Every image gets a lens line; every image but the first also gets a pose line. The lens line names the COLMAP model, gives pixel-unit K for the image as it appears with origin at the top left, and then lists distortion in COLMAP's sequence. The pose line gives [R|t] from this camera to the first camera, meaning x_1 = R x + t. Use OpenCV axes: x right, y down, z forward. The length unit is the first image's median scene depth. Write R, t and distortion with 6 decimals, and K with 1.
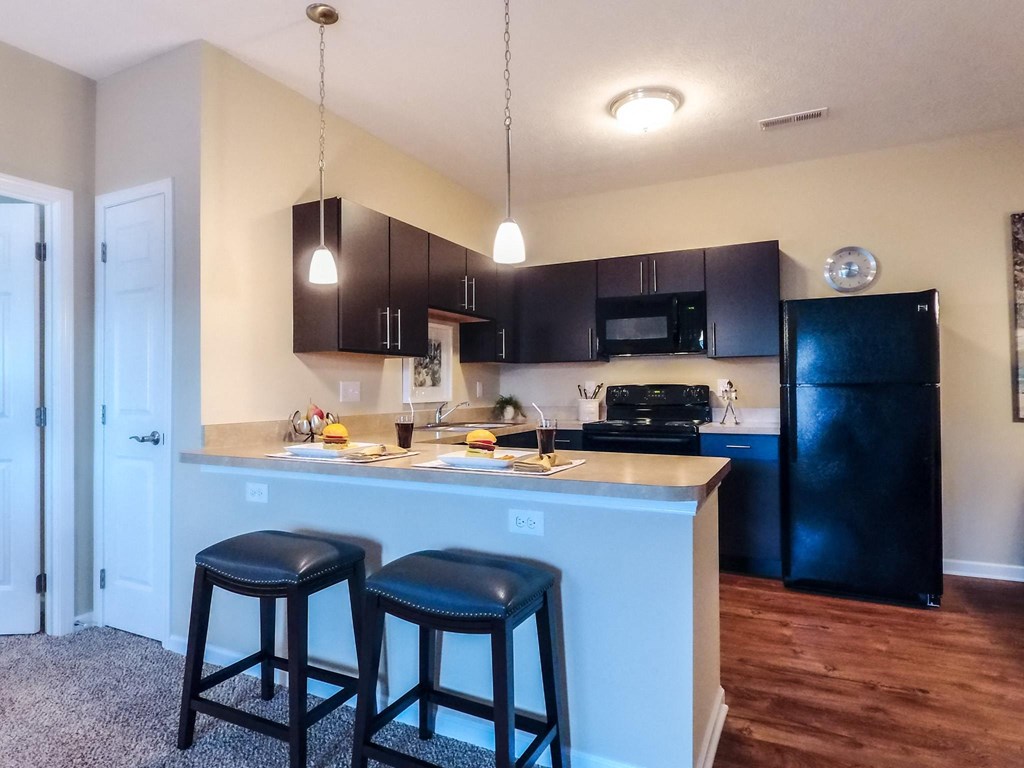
lens RADIAL K [[601.9, 0, 496.7], [0, 601.9, 377.0], [0, 0, 1]] dist [-0.002665, 0.000471]
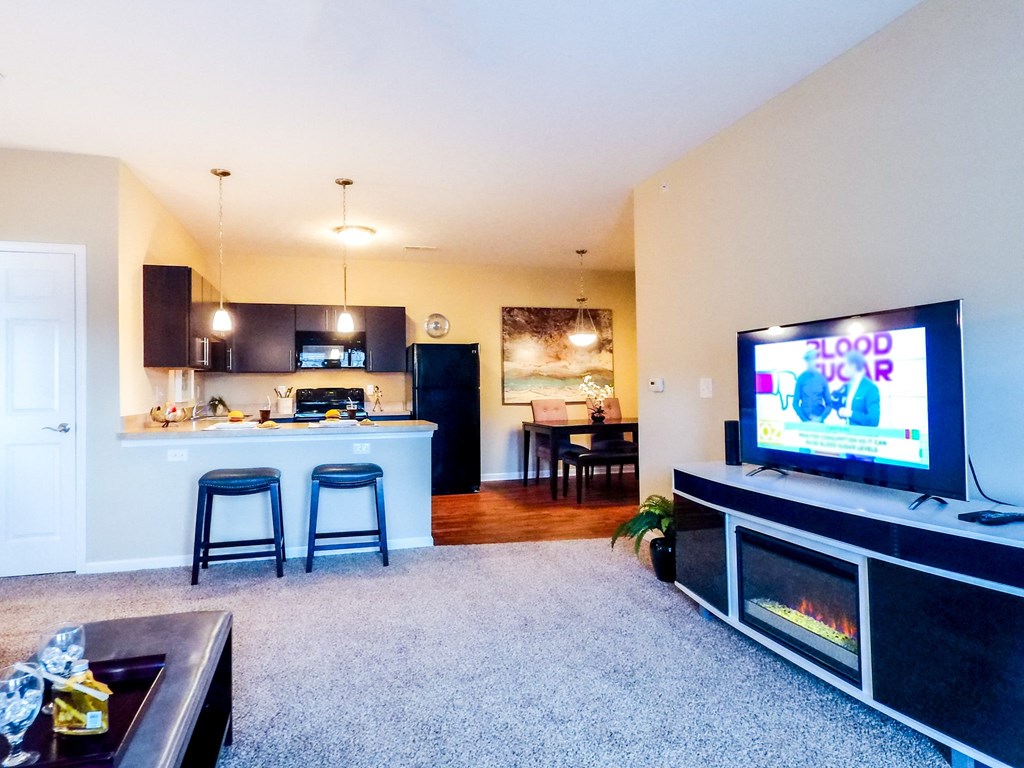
lens RADIAL K [[601.9, 0, 496.7], [0, 601.9, 377.0], [0, 0, 1]] dist [-0.002665, 0.000471]
pose [[0.731738, 0.008719, 0.681530, -0.643167], [-0.005698, 0.999961, -0.006675, -0.010851], [-0.681562, 0.001001, 0.731759, -0.576951]]
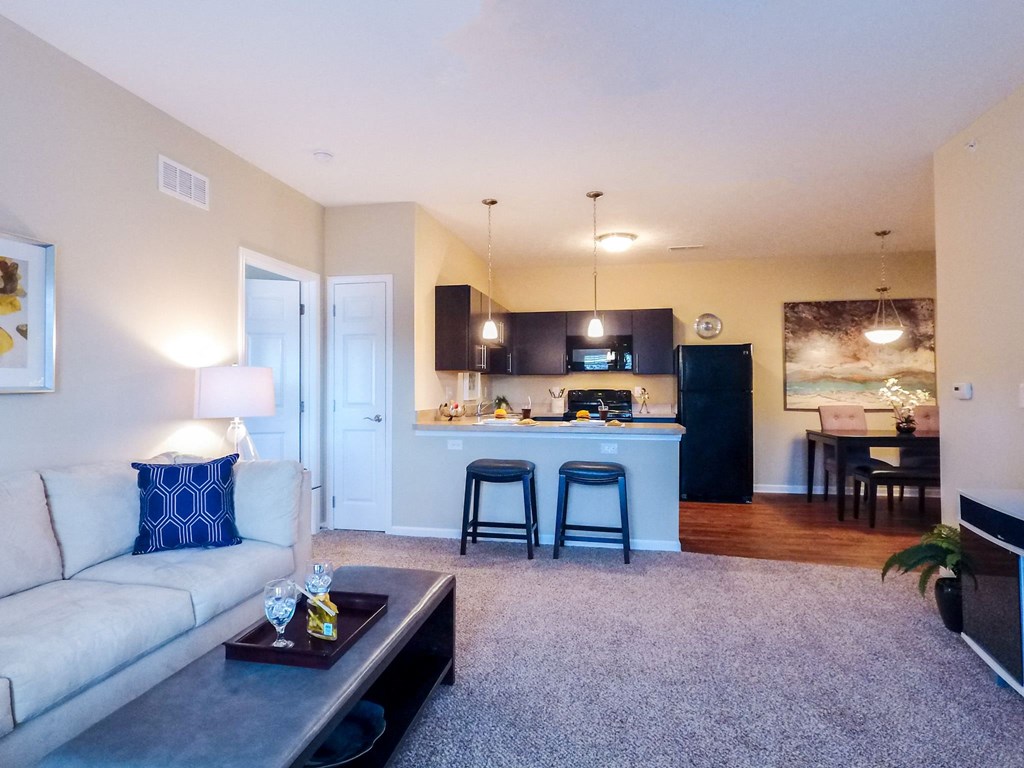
lens RADIAL K [[601.9, 0, 496.7], [0, 601.9, 377.0], [0, 0, 1]] dist [-0.002665, 0.000471]
pose [[0.966027, 0.012415, 0.258143, -0.565613], [-0.011621, 0.999922, -0.004601, -0.014373], [-0.258180, 0.001445, 0.966096, -0.669118]]
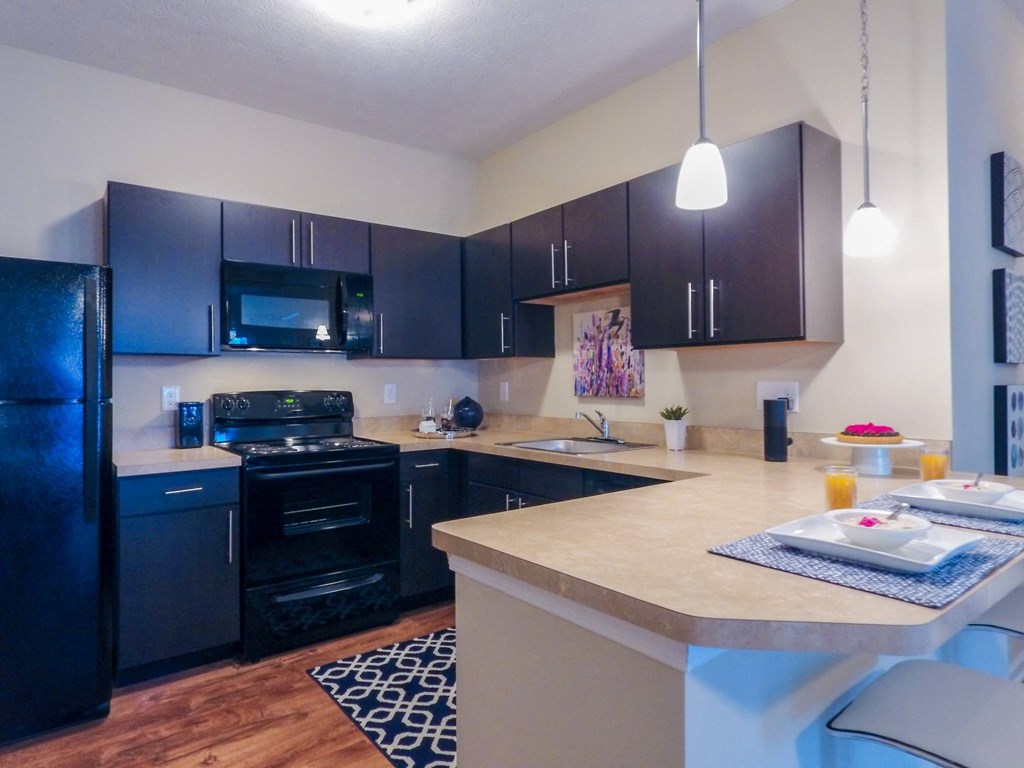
lens RADIAL K [[601.9, 0, 496.7], [0, 601.9, 377.0], [0, 0, 1]] dist [-0.002665, 0.000471]
pose [[0.443049, 0.009290, 0.896449, -0.366771], [-0.006284, 0.999954, -0.007256, -0.001921], [-0.896476, -0.002419, 0.443087, 0.599983]]
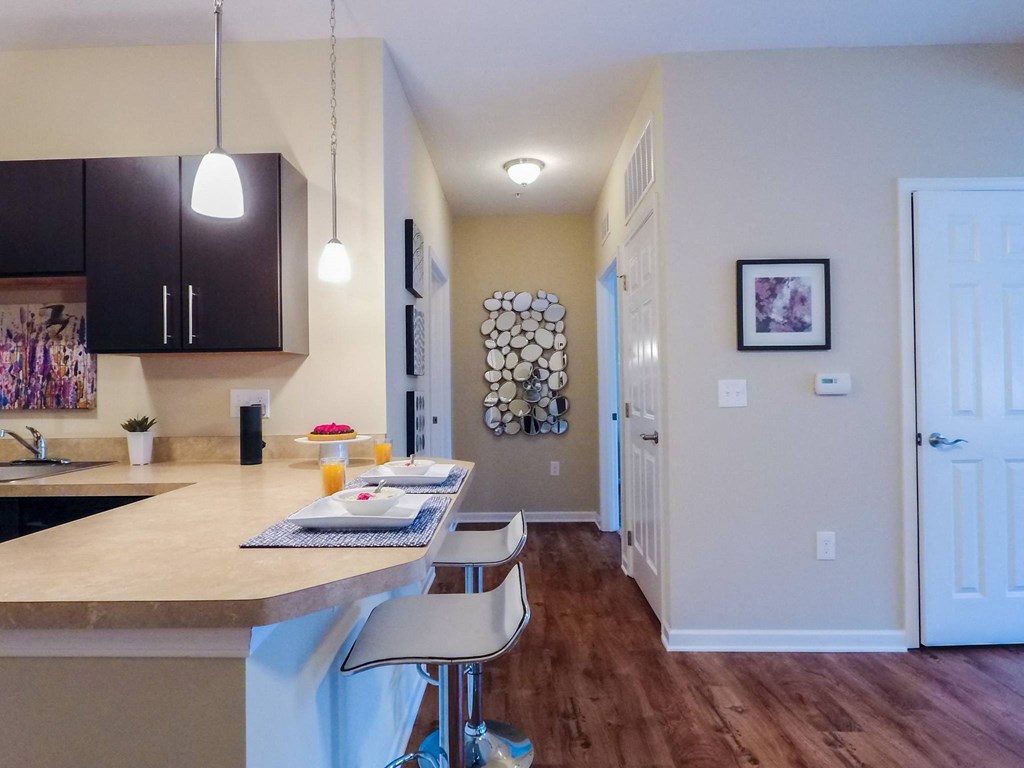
lens RADIAL K [[601.9, 0, 496.7], [0, 601.9, 377.0], [0, 0, 1]] dist [-0.002665, 0.000471]
pose [[-0.414396, 0.027325, 0.909686, -0.395141], [0.003997, 0.999594, -0.028205, 0.003421], [-0.910088, -0.008052, -0.414337, 0.650270]]
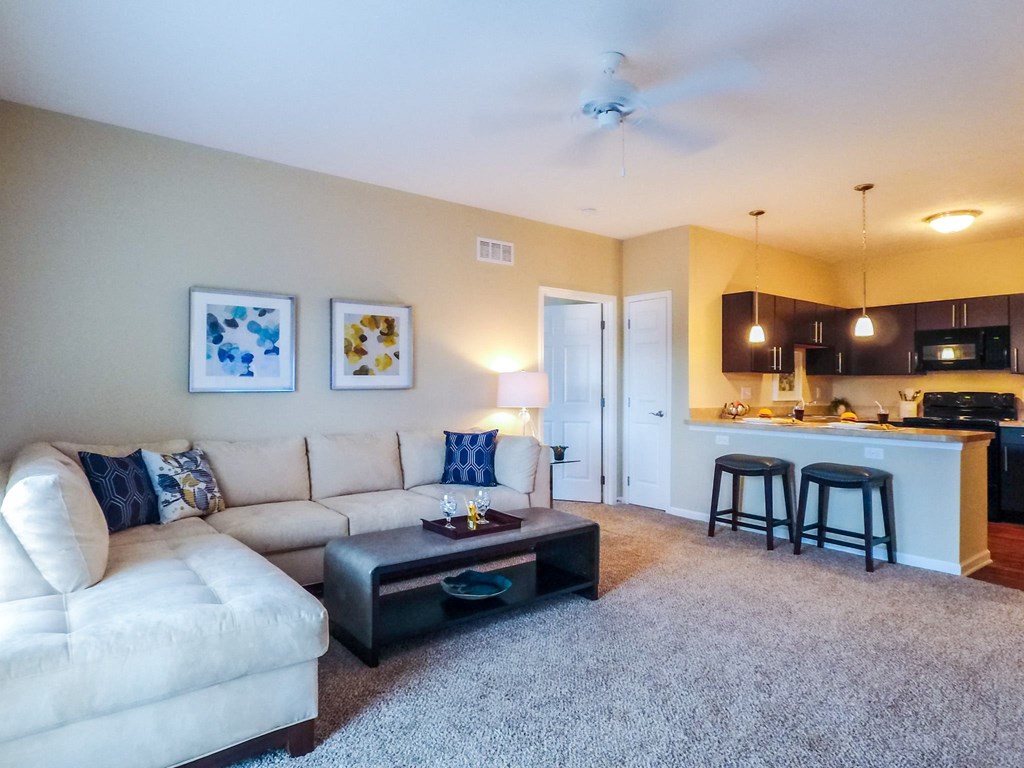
lens RADIAL K [[601.9, 0, 496.7], [0, 601.9, 377.0], [0, 0, 1]] dist [-0.002665, 0.000471]
pose [[0.900811, 0.007866, -0.434139, -0.142063], [-0.007262, 0.999969, 0.003050, -0.024051], [0.434150, 0.000405, 0.900841, -0.933605]]
